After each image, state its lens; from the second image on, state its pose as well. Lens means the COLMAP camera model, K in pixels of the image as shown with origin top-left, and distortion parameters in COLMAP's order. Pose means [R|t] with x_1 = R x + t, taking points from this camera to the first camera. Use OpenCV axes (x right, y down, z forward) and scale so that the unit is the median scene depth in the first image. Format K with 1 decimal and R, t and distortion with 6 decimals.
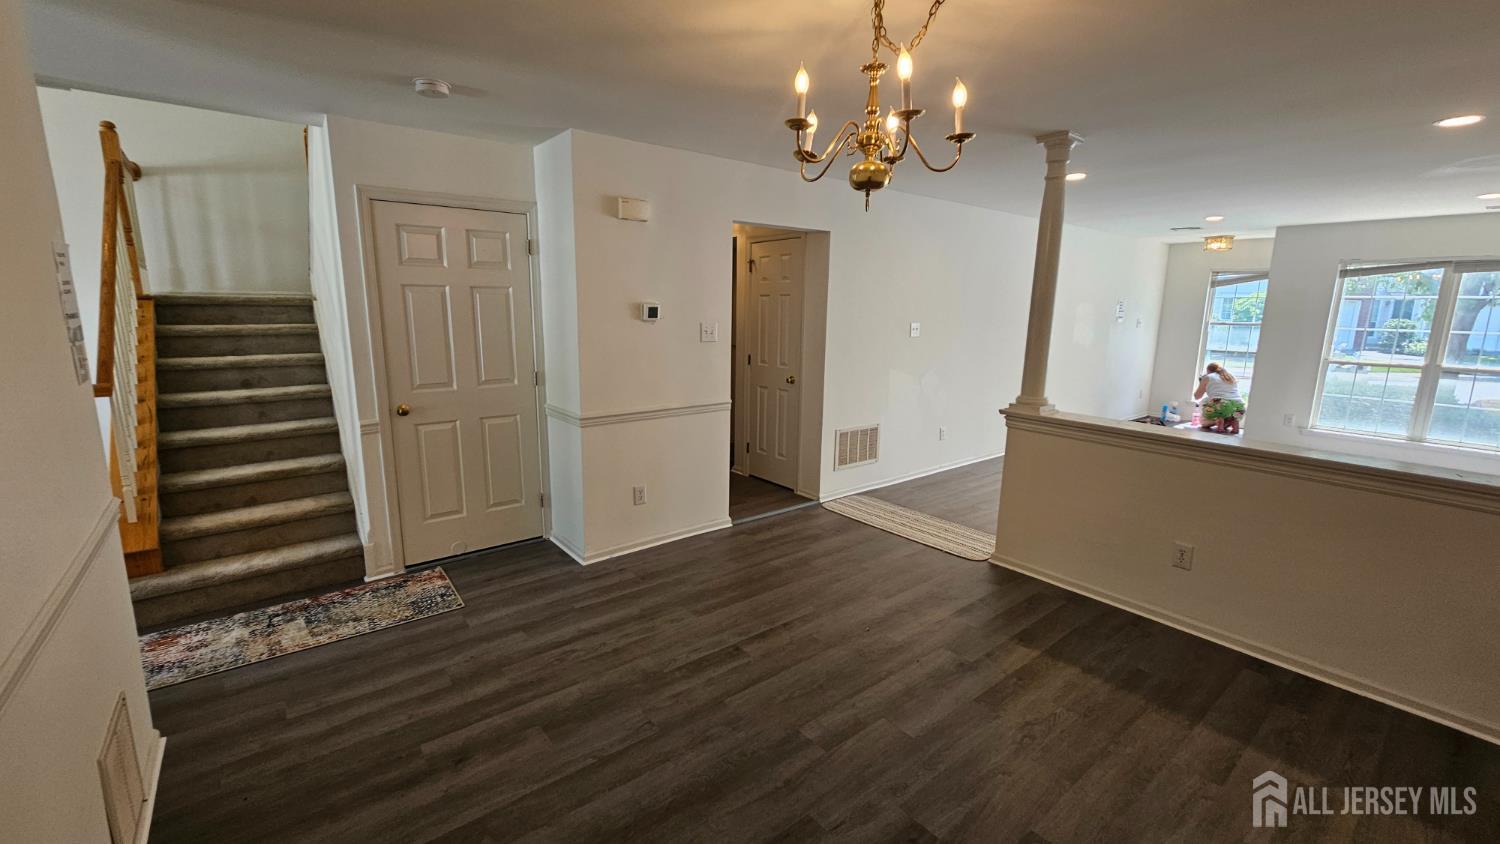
lens RADIAL K [[616.4, 0, 750.0], [0, 616.4, 422.0], [0, 0, 1]] dist [0.001116, -0.000251]
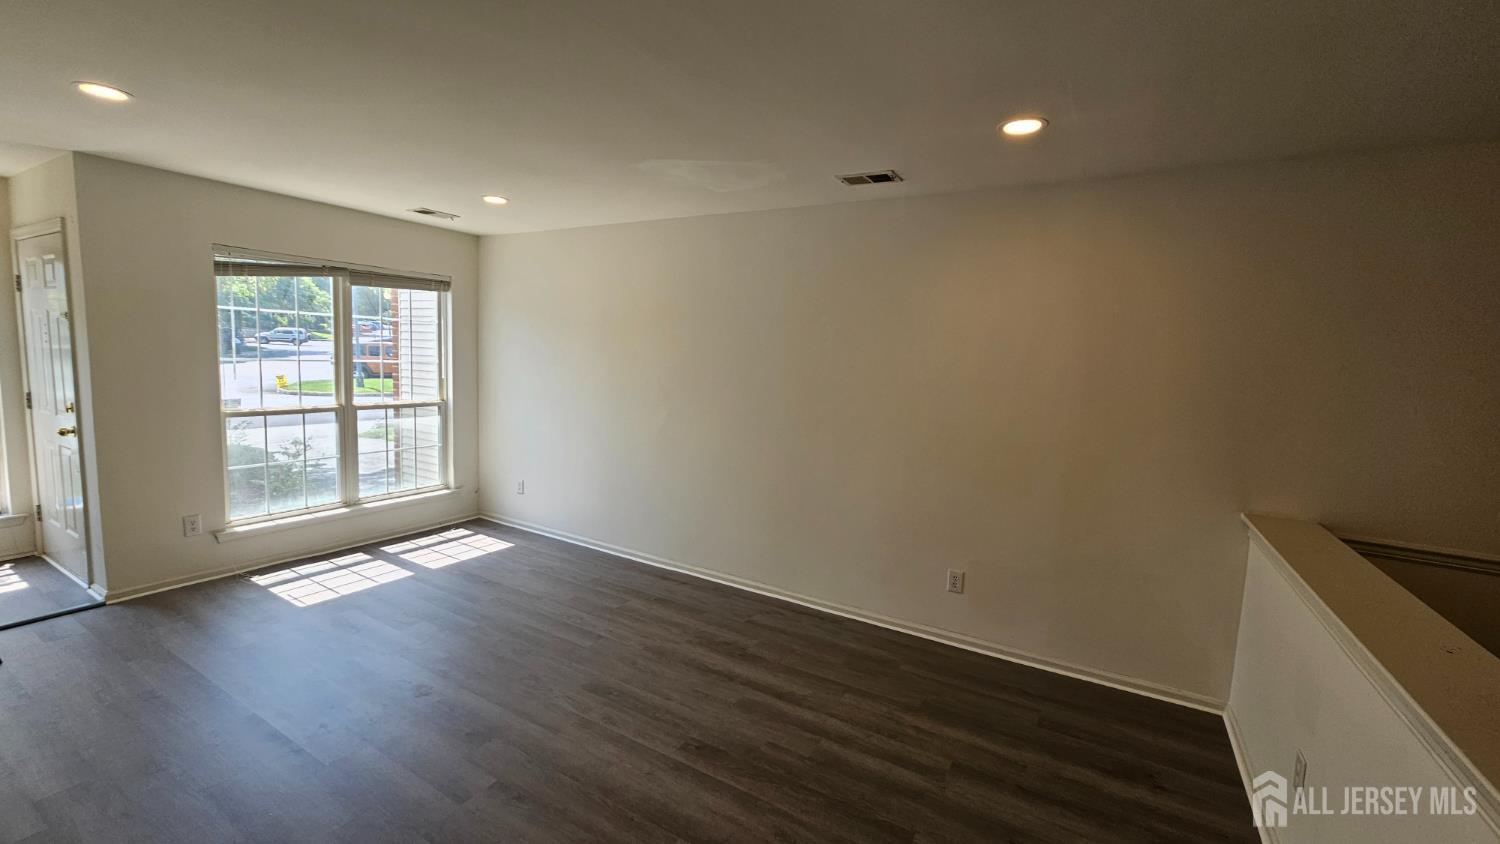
lens RADIAL K [[616.4, 0, 750.0], [0, 616.4, 422.0], [0, 0, 1]] dist [0.001116, -0.000251]
pose [[-0.353939, -0.134966, 0.925479, 0.218541], [0.128443, 0.973143, 0.191039, -0.148445], [-0.926407, 0.186487, -0.327098, 0.770236]]
